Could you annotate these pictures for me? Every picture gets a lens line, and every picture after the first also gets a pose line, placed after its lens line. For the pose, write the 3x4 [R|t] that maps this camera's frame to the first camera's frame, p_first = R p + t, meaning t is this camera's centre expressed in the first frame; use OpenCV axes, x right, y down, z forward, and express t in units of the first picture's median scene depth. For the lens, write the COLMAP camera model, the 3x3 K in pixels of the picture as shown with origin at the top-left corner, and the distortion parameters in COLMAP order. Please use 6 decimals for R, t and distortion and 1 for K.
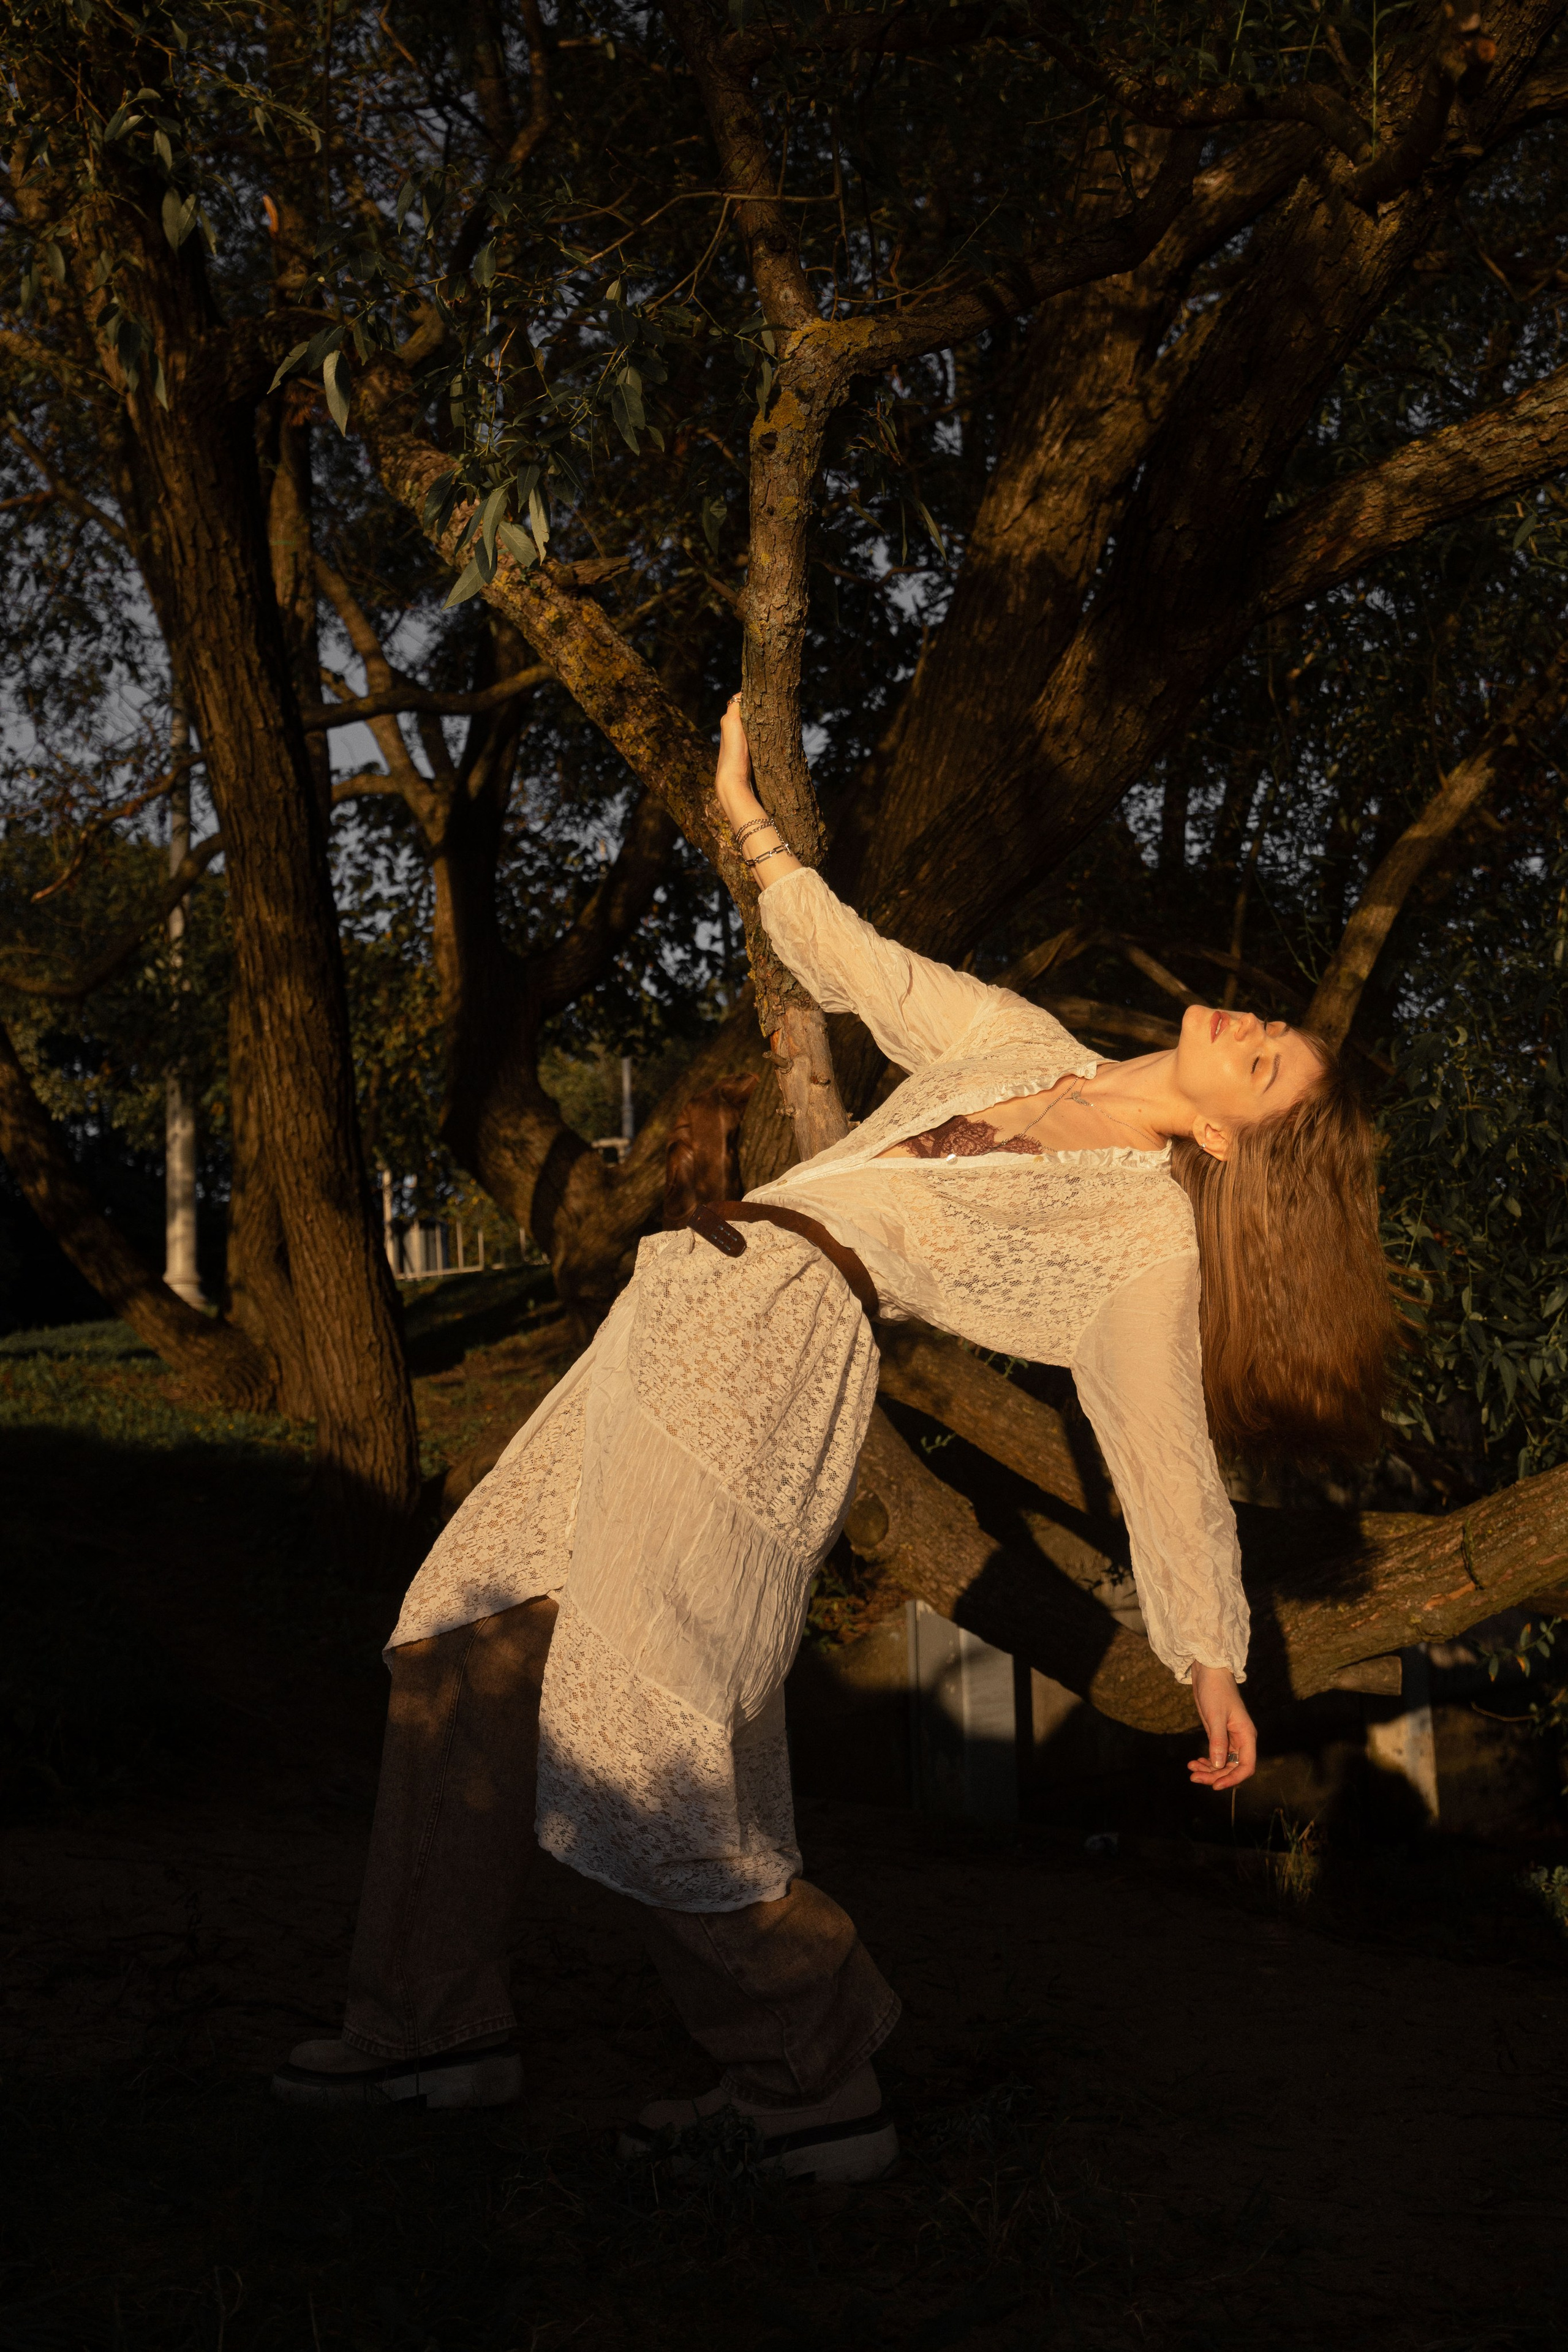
lens RADIAL K [[2322.3, 0, 784.0], [0, 2322.3, 1176.0], [0, 0, 1]] dist [0.006524, 0.004758]
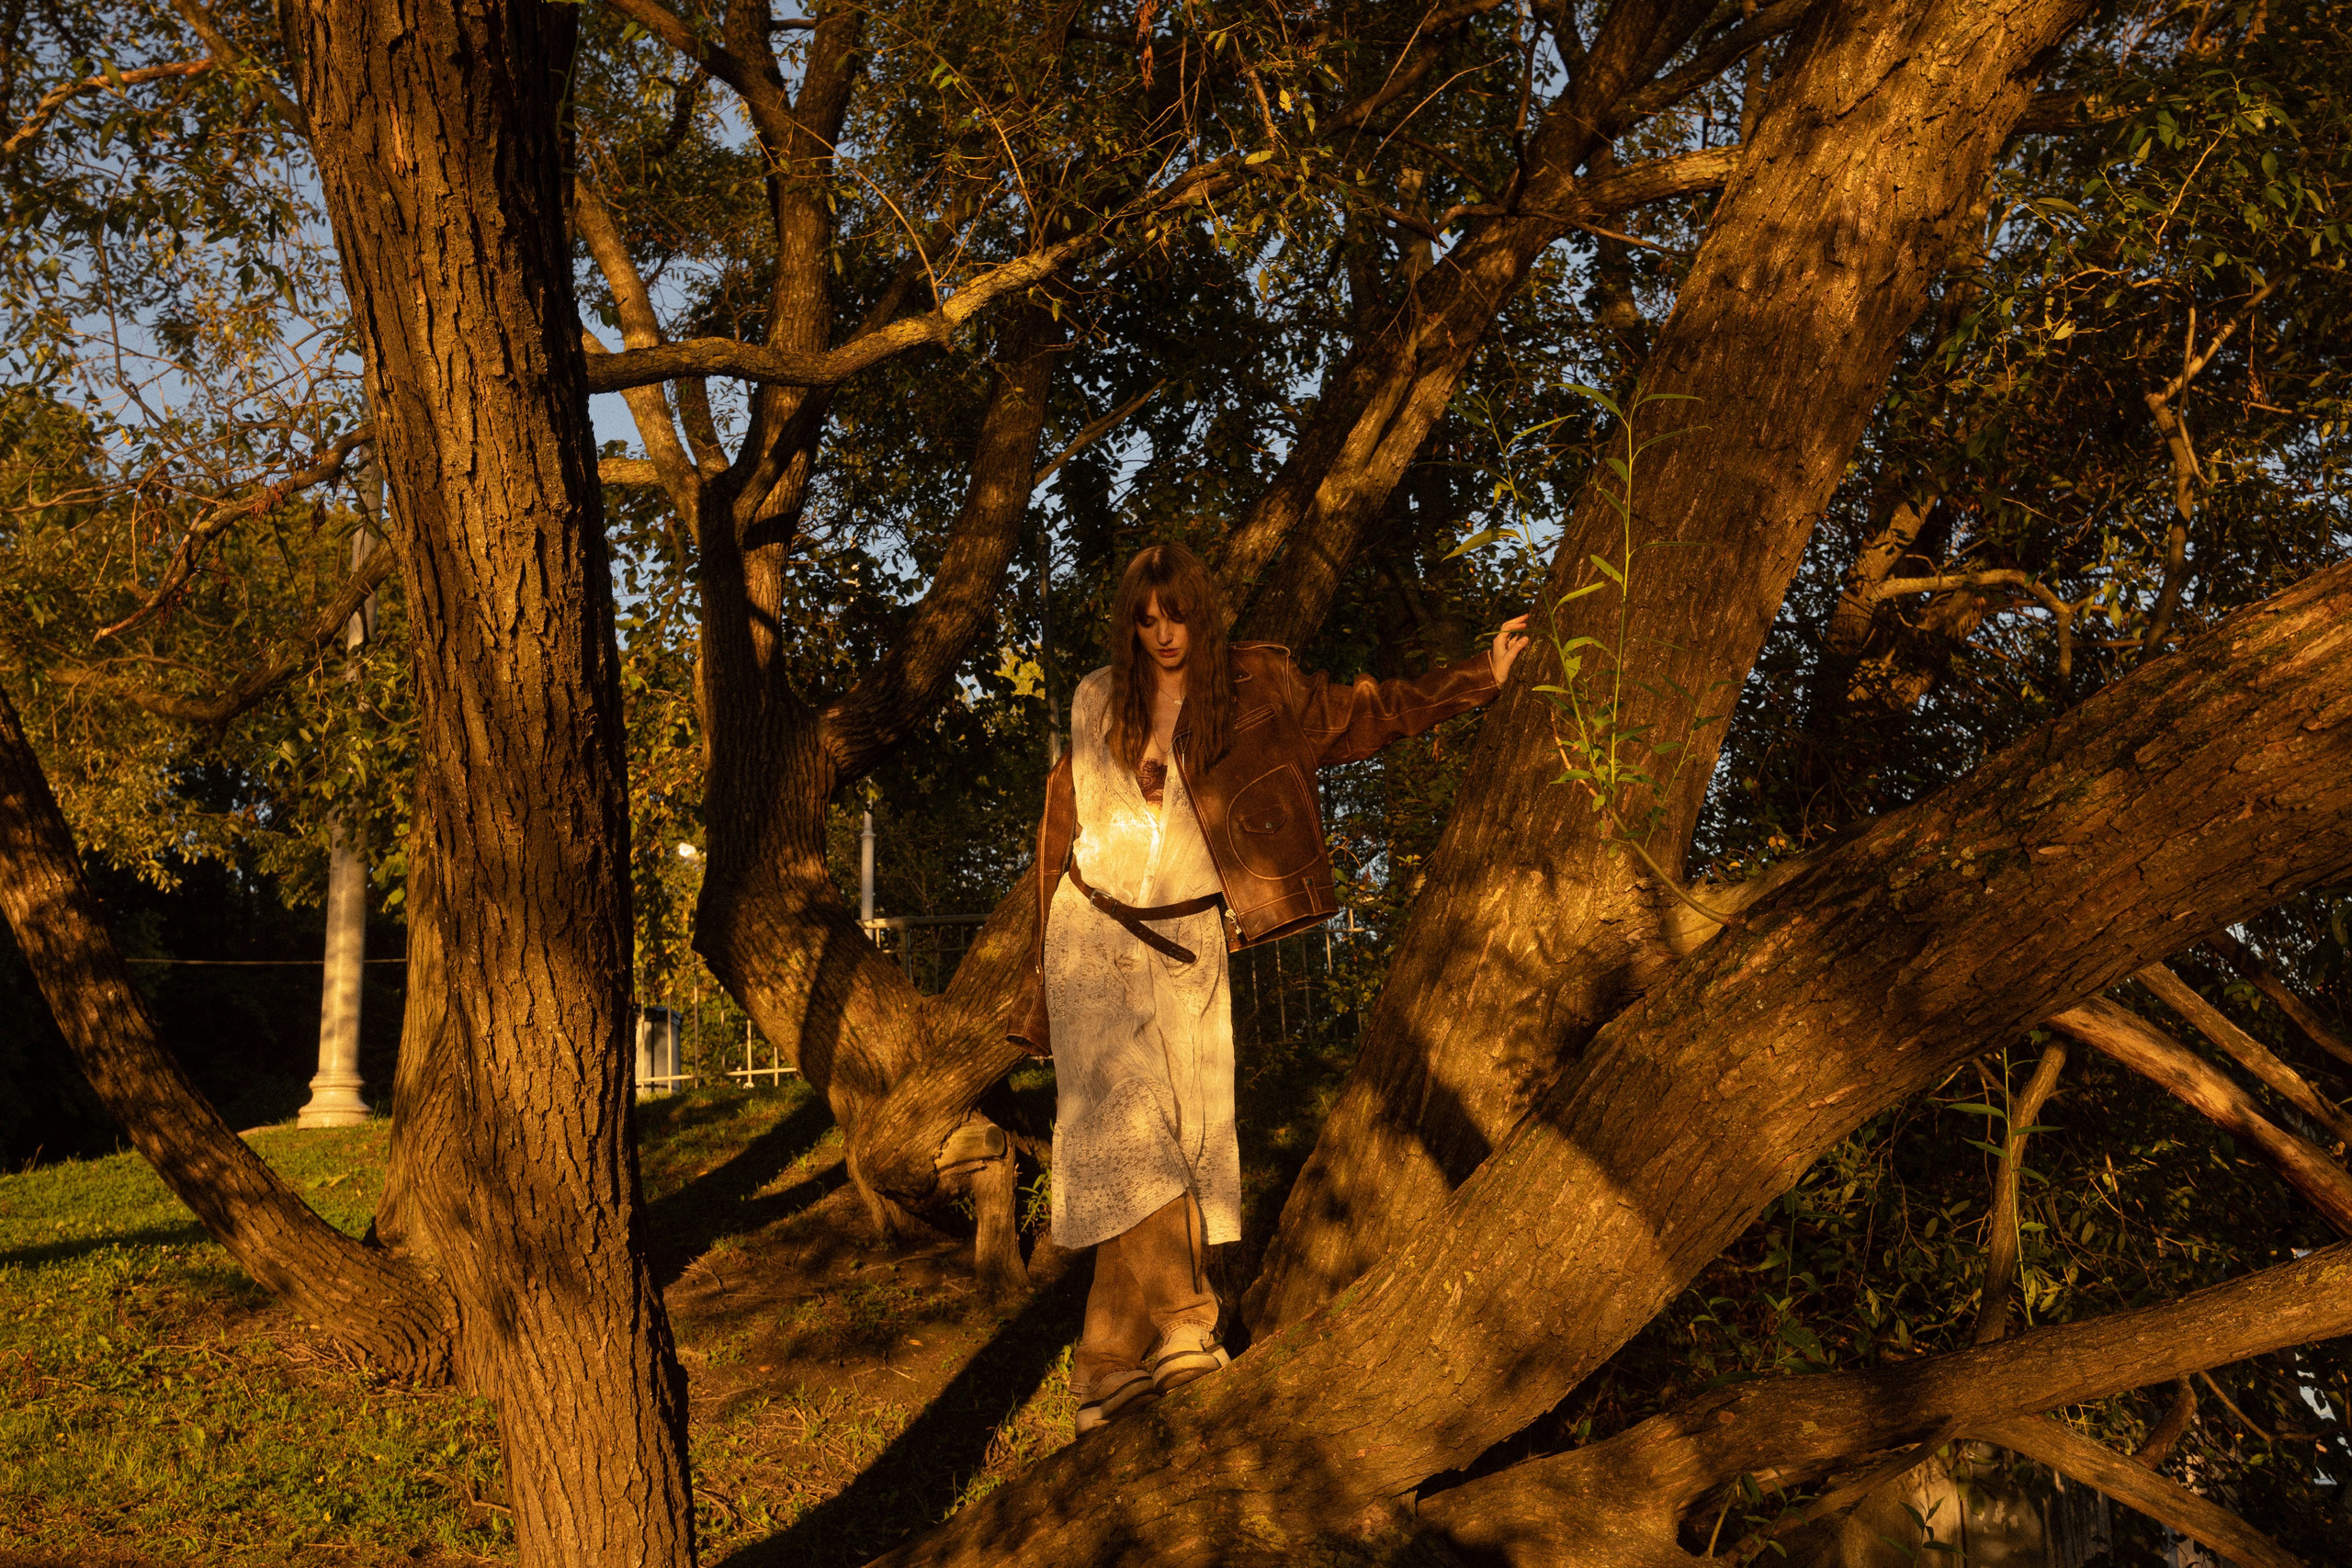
lens RADIAL K [[2322.1, 0, 1176.0], [0, 2322.1, 784.0], [0, 0, 1]] dist [0.006524, 0.004758]
pose [[0.995818, 0.043234, 0.080485, -0.051191], [-0.040060, 0.998370, -0.040642, -0.040524], [-0.082111, 0.037247, 0.995927, 0.219090]]
